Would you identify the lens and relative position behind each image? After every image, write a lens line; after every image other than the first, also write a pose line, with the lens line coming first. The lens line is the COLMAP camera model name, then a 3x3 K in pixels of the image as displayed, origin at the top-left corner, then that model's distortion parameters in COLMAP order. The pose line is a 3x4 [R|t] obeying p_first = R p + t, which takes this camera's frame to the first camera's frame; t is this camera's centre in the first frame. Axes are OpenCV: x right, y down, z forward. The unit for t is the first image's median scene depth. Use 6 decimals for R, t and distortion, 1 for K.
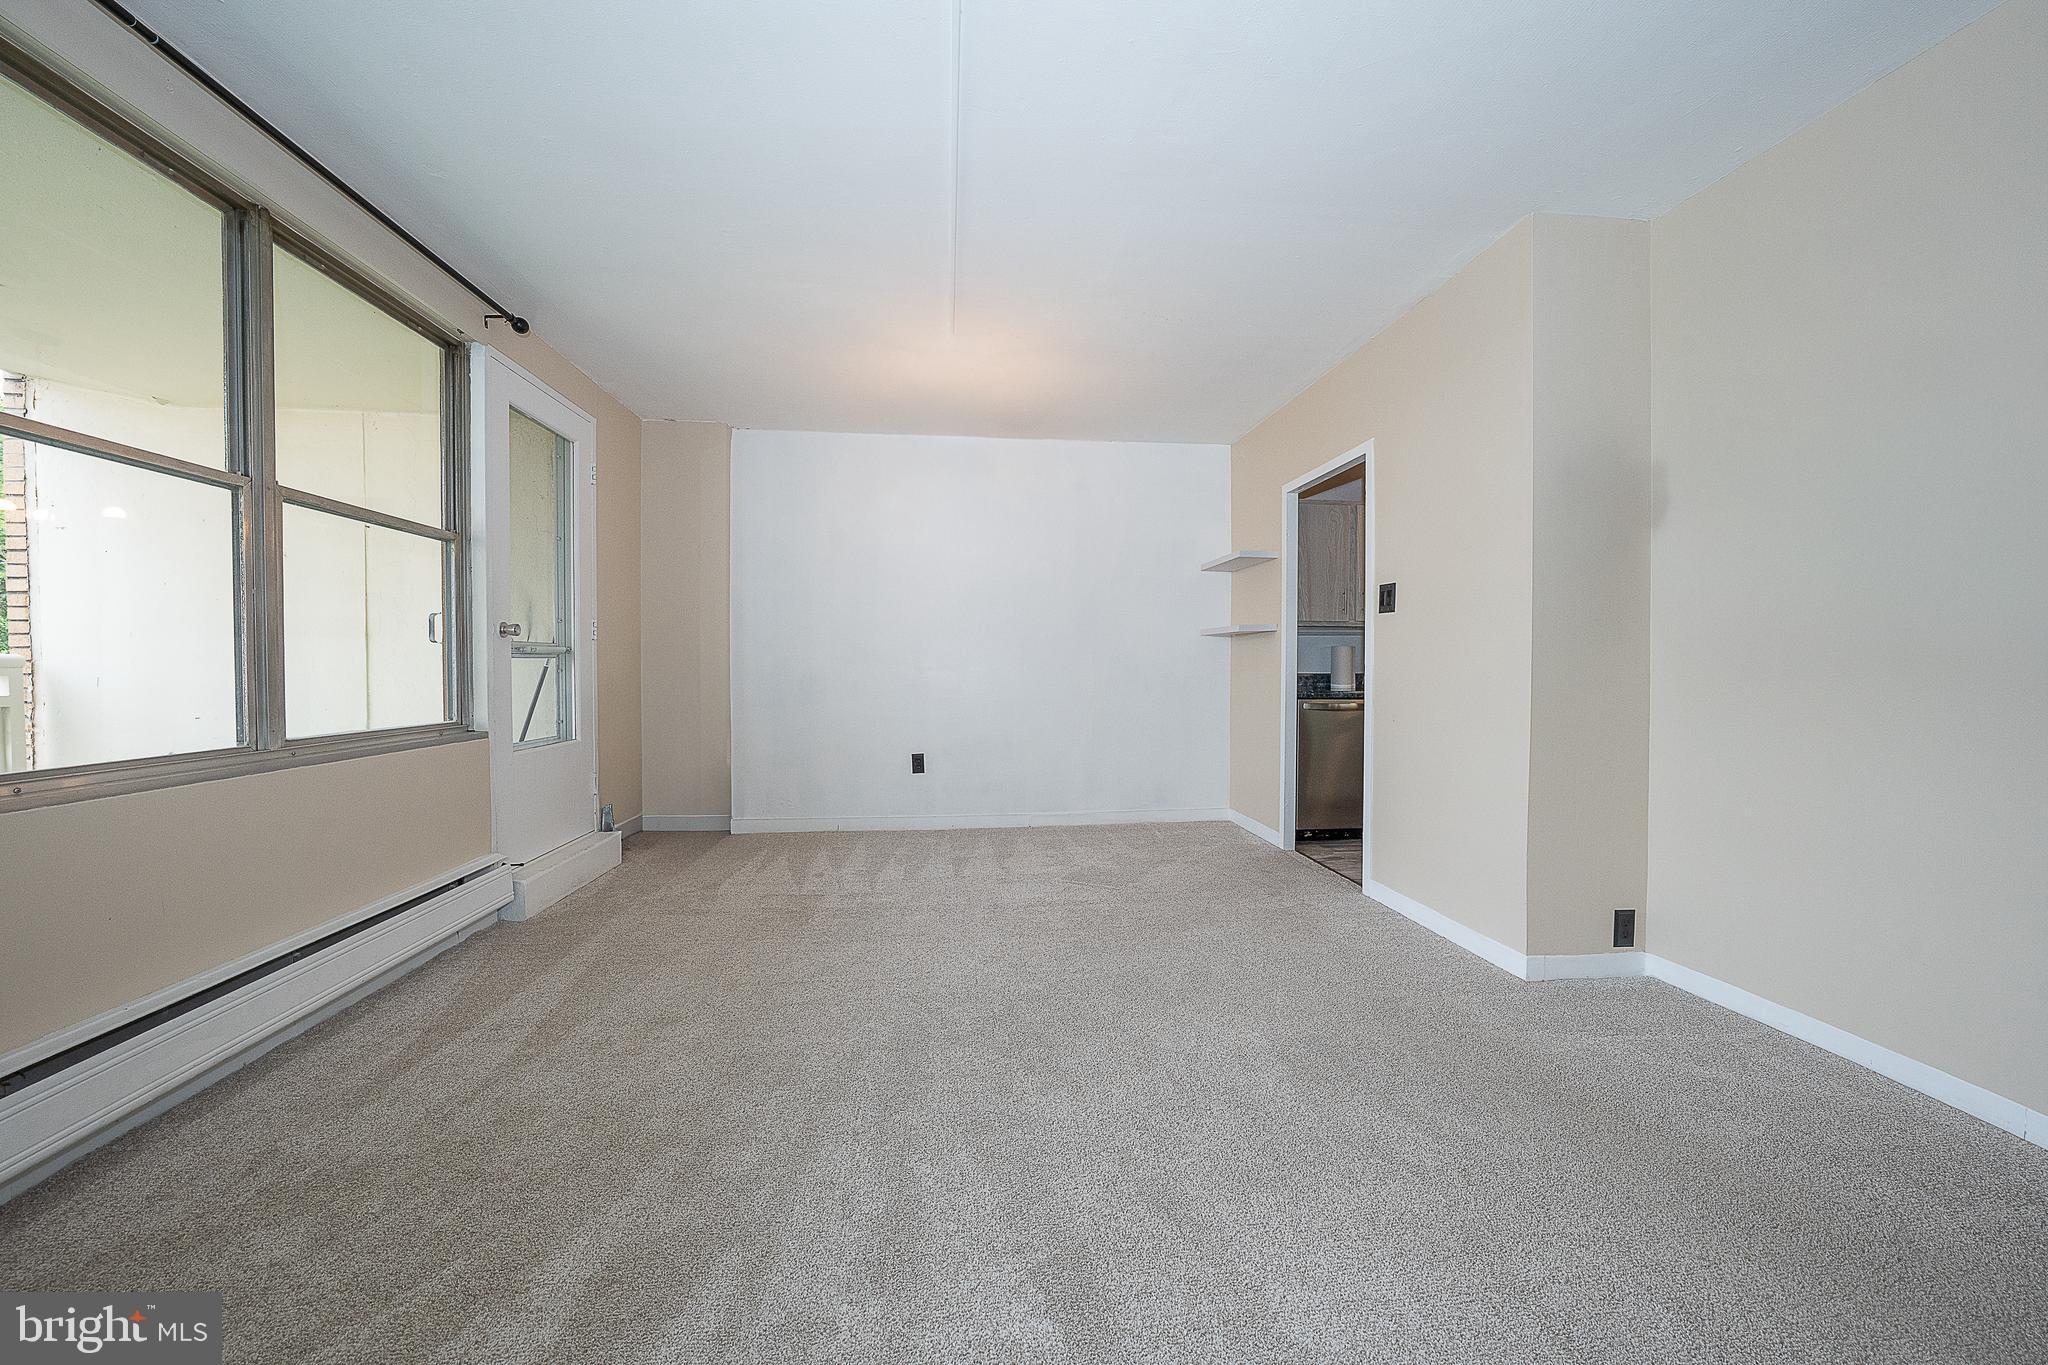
lens RADIAL K [[705.2, 0, 1030.9], [0, 705.2, 672.7], [0, 0, 1]] dist [-0.029662, 0.005589]
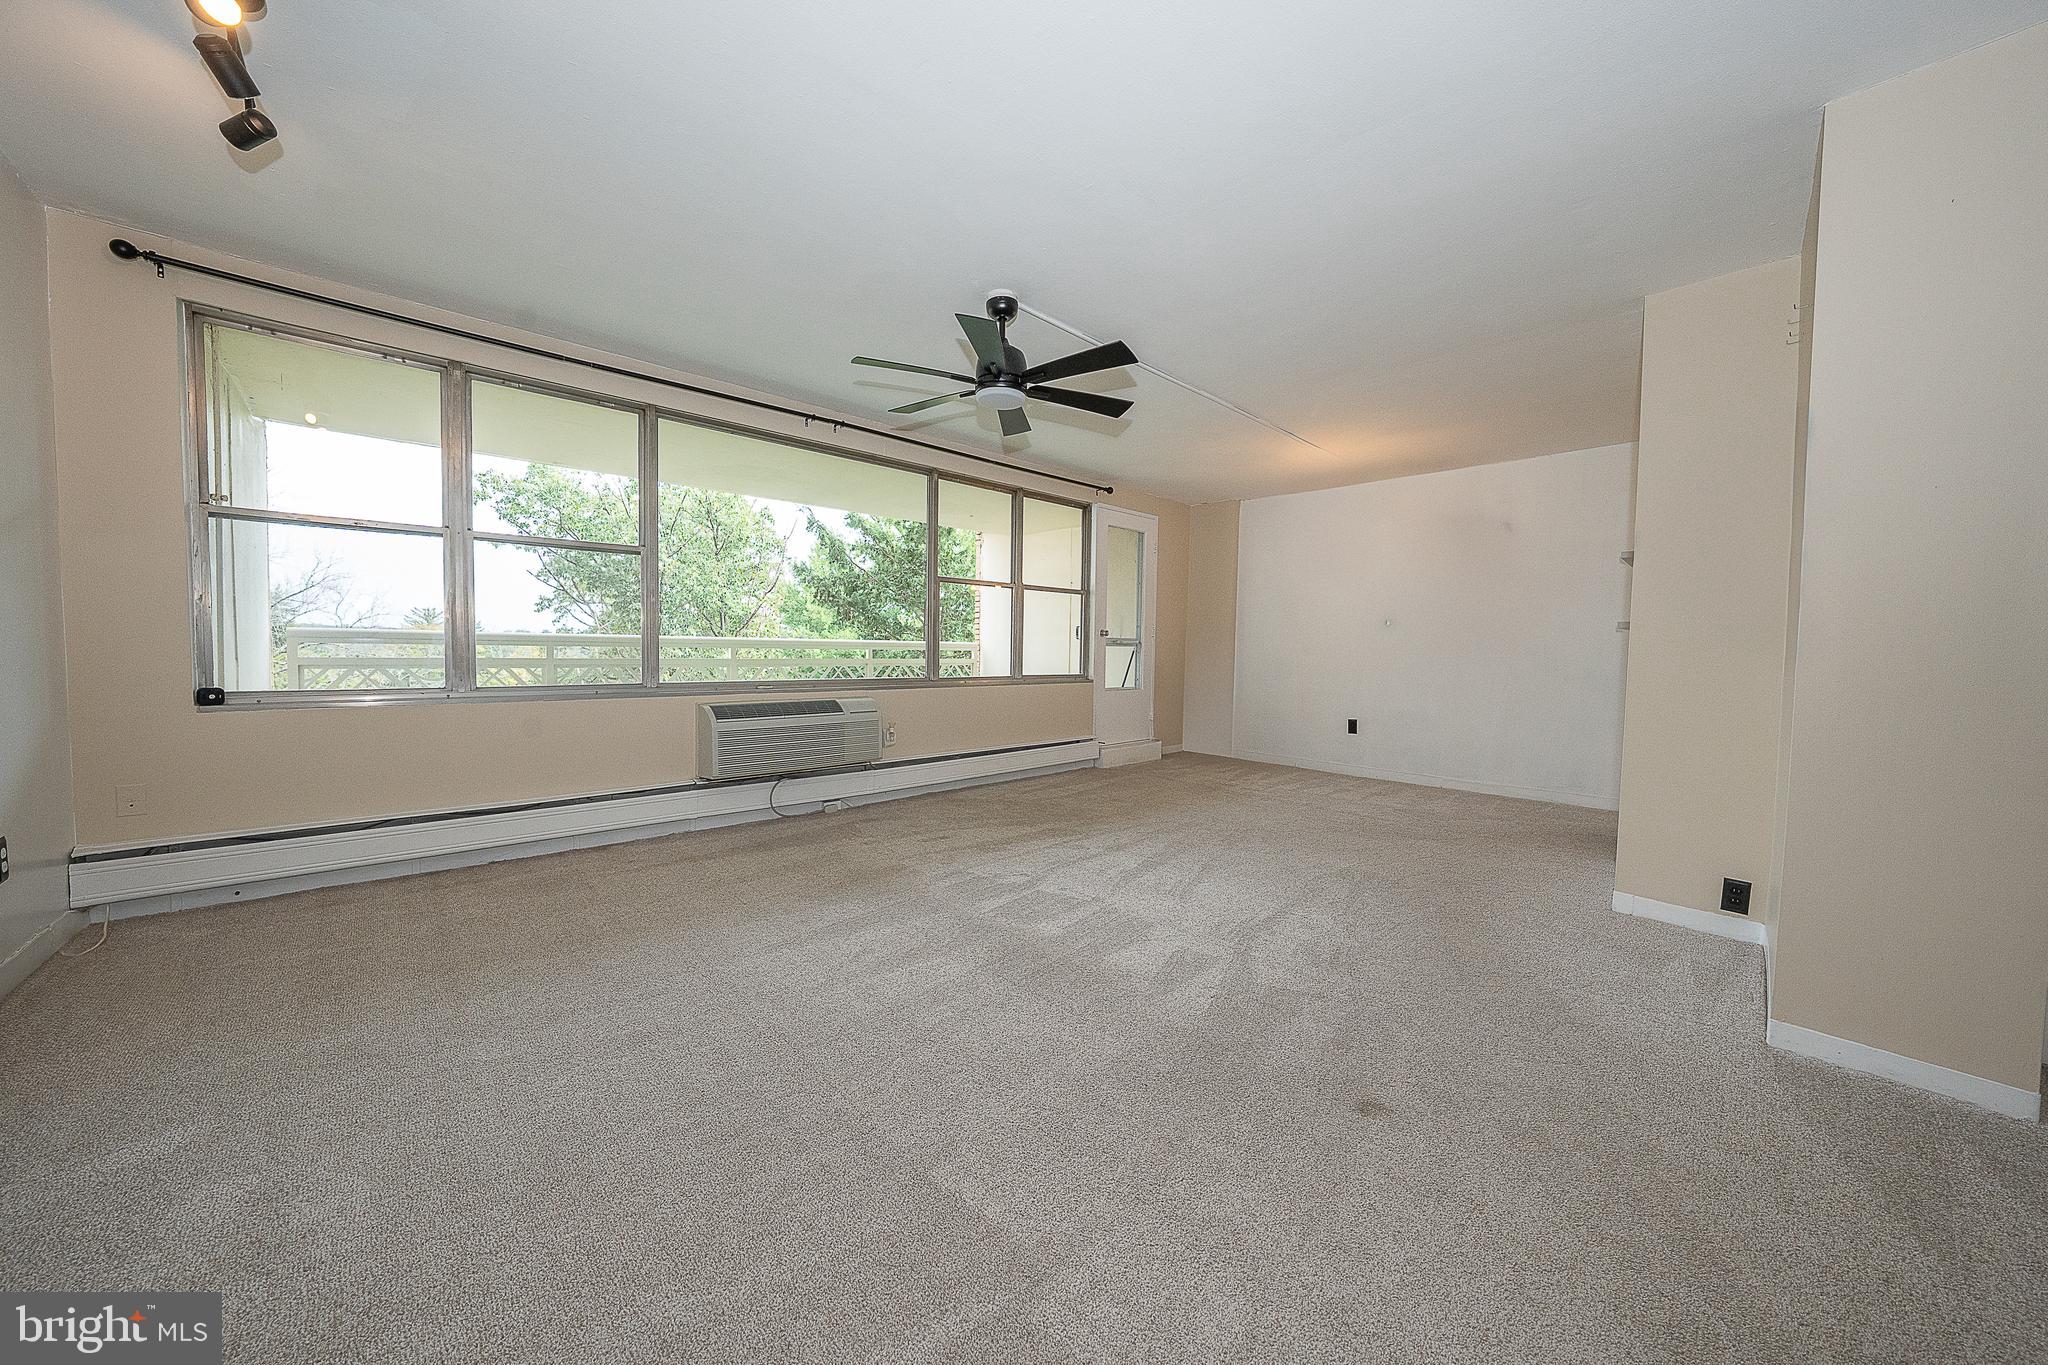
lens RADIAL K [[705.2, 0, 1021.7], [0, 705.2, 676.6], [0, 0, 1]] dist [-0.029662, 0.005589]
pose [[0.591388, 0.044792, -0.805142, 0.707189], [-0.026101, 0.998996, 0.036405, -0.000169], [0.805964, -0.000514, 0.591964, -0.408185]]
